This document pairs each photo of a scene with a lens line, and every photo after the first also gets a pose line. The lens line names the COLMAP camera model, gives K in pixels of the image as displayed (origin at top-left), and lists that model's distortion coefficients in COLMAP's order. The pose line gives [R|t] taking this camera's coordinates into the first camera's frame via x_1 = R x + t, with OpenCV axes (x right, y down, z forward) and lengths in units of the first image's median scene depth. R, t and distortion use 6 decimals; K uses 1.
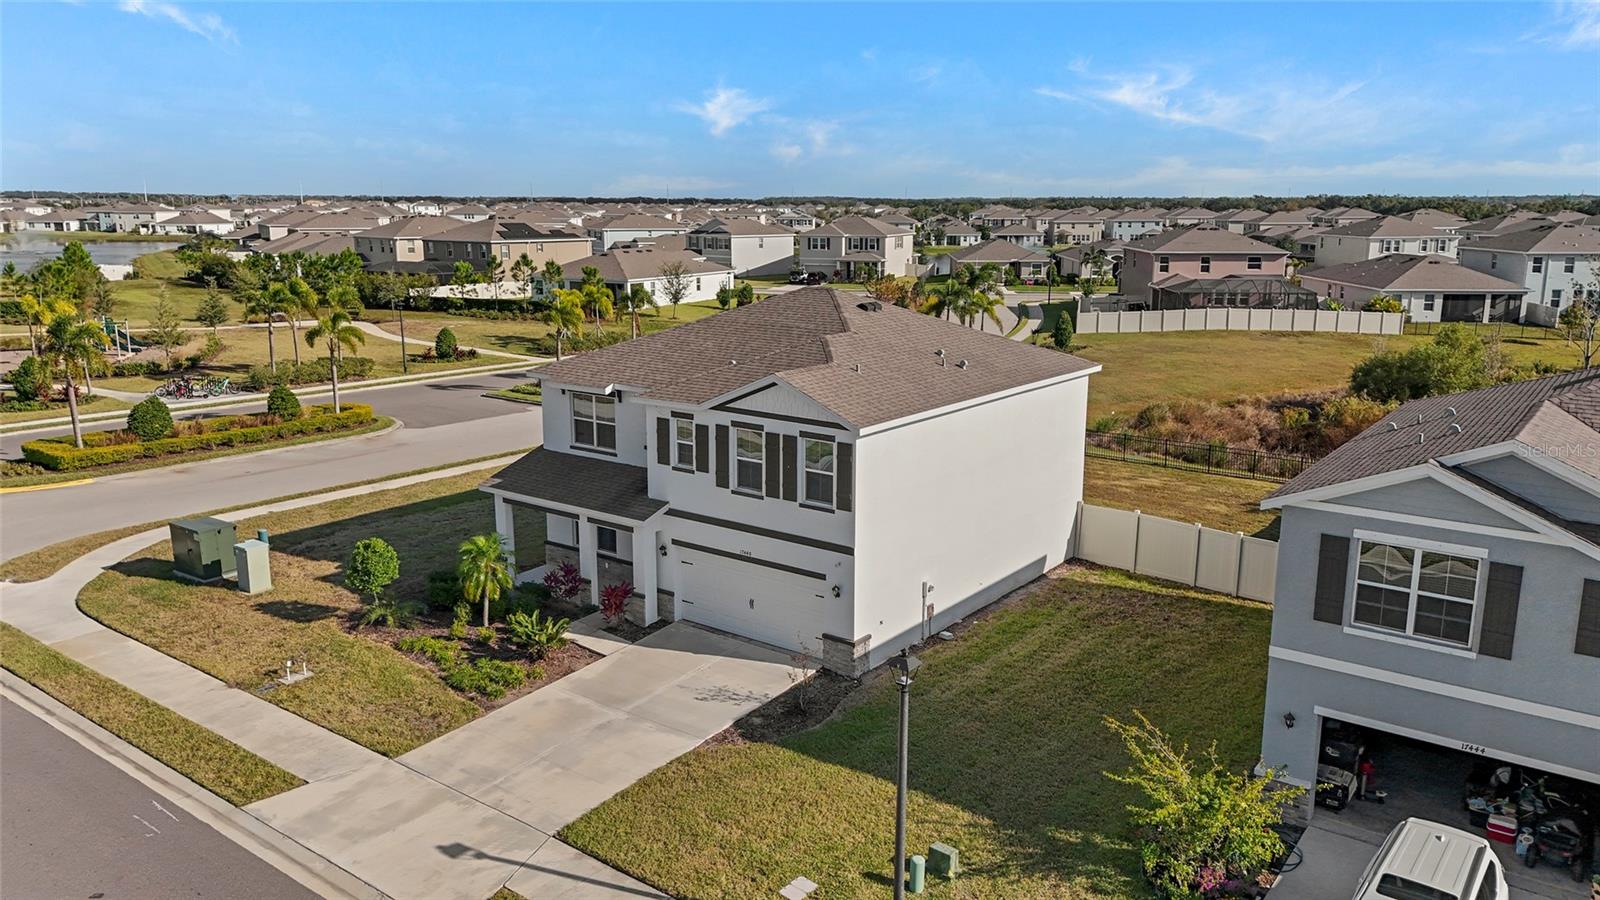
lens RADIAL K [[1171.4, 0, 800.0], [0, 1171.4, 450.0], [0, 0, 1]] dist [0.088208, -0.093230]
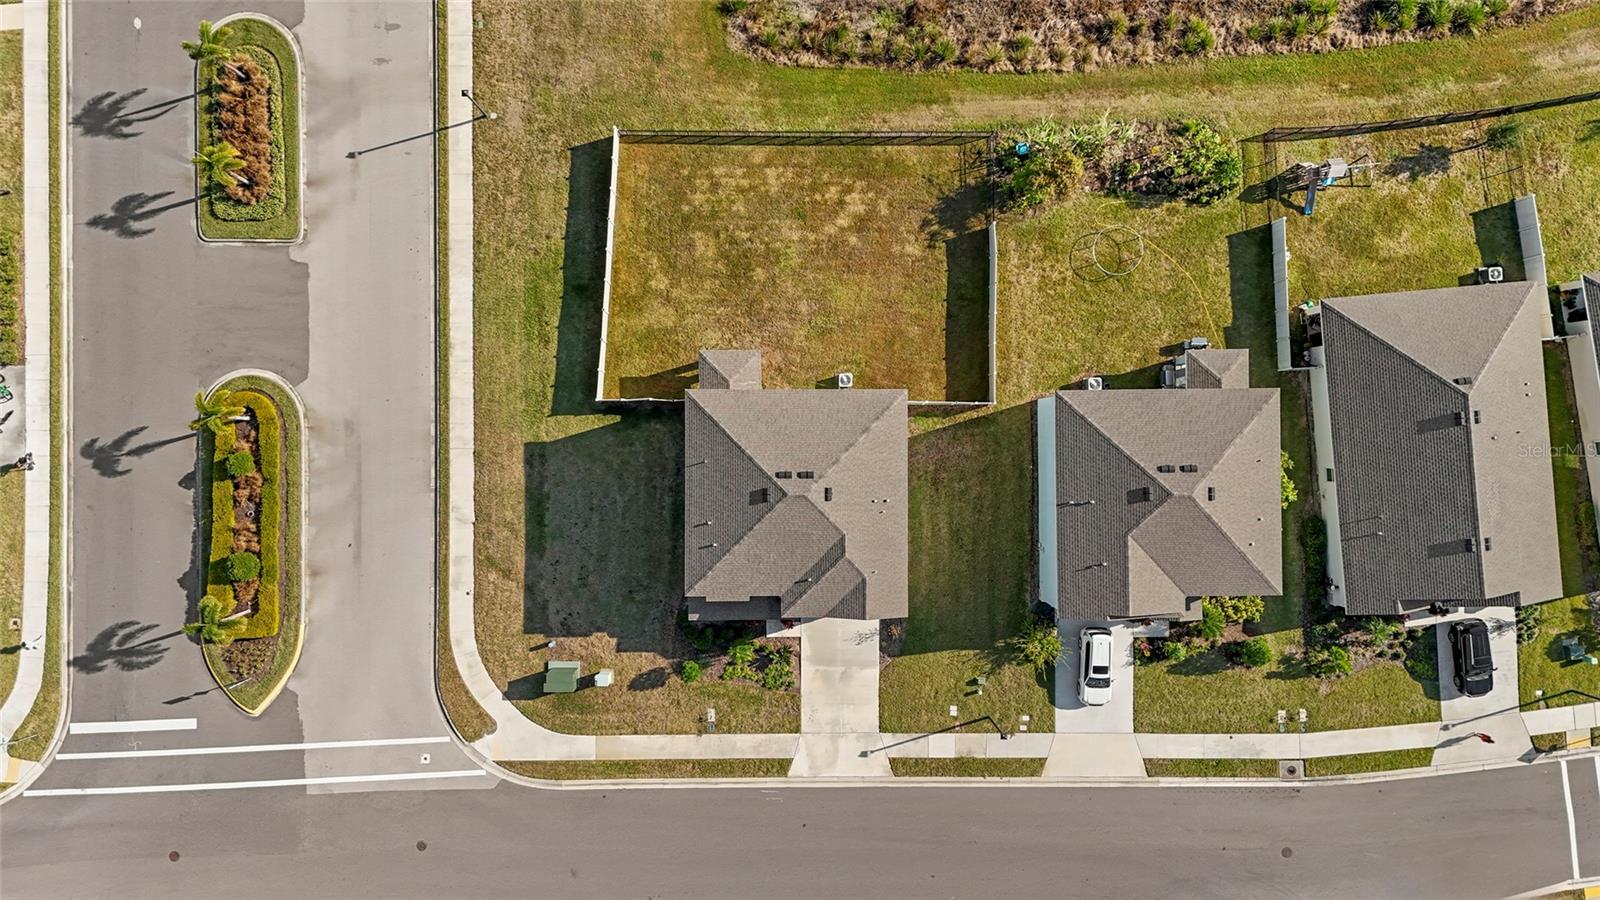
lens RADIAL K [[1171.4, 0, 800.0], [0, 1171.4, 450.0], [0, 0, 1]] dist [0.088208, -0.093230]
pose [[0.793991, -0.607905, 0.005530, 0.058660], [0.108734, 0.150957, 0.982542, -2.187355], [-0.598127, -0.779528, 0.185959, 0.788361]]
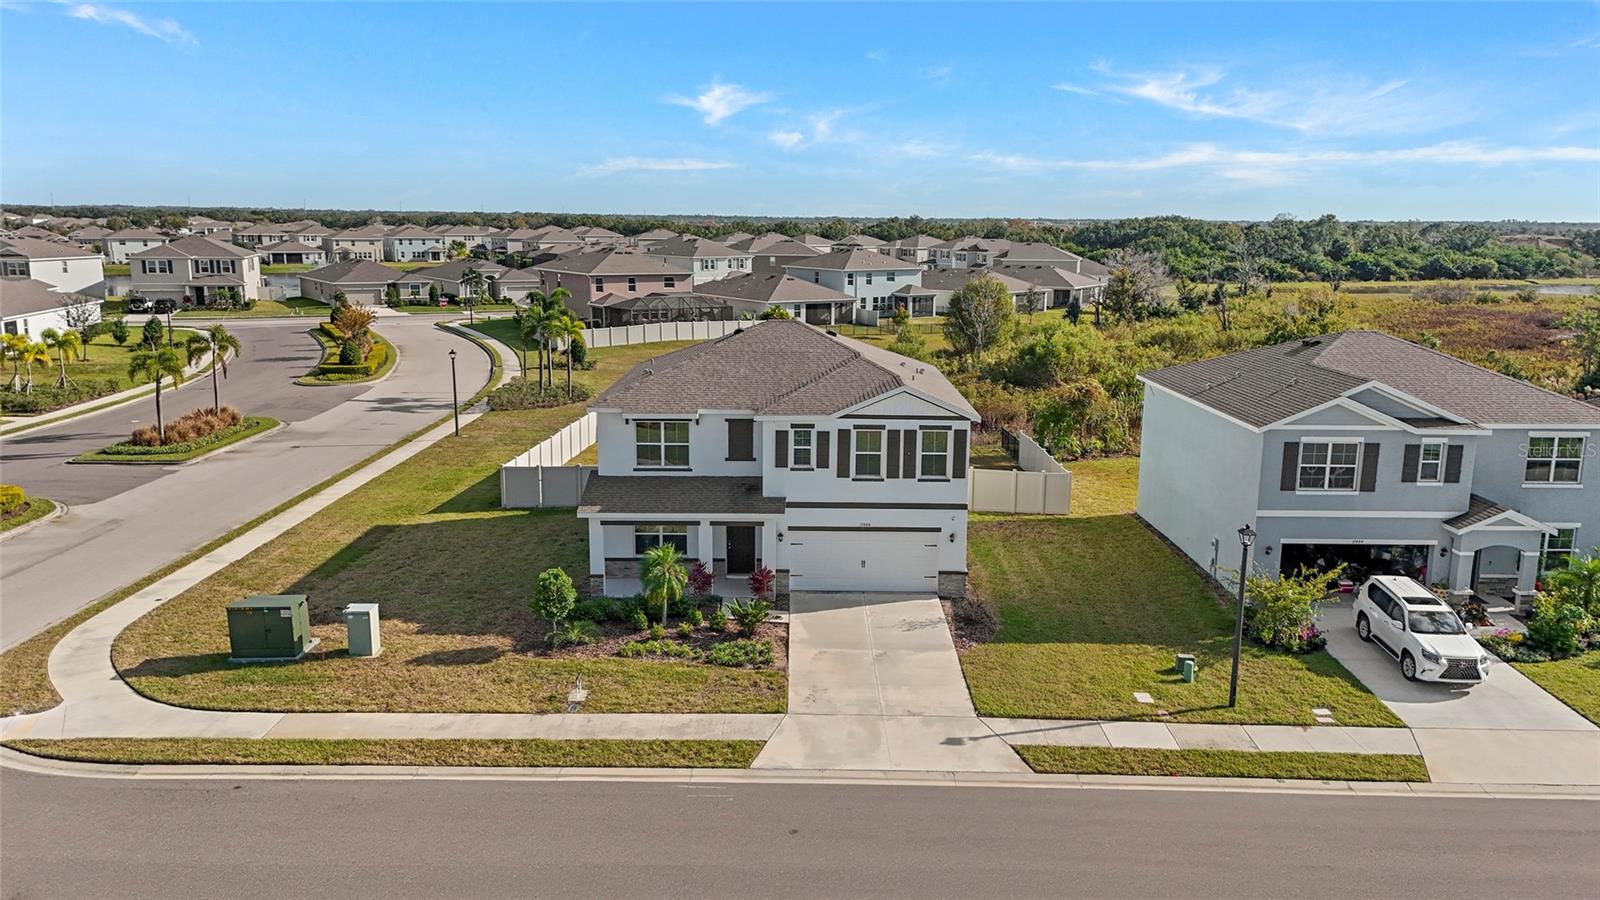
lens RADIAL K [[1171.4, 0, 800.0], [0, 1171.4, 450.0], [0, 0, 1]] dist [0.088208, -0.093230]
pose [[0.794662, -0.112081, 0.596616, -0.814954], [0.118635, 0.992531, 0.028442, -0.038064], [-0.595348, 0.048178, 0.802023, -0.010347]]
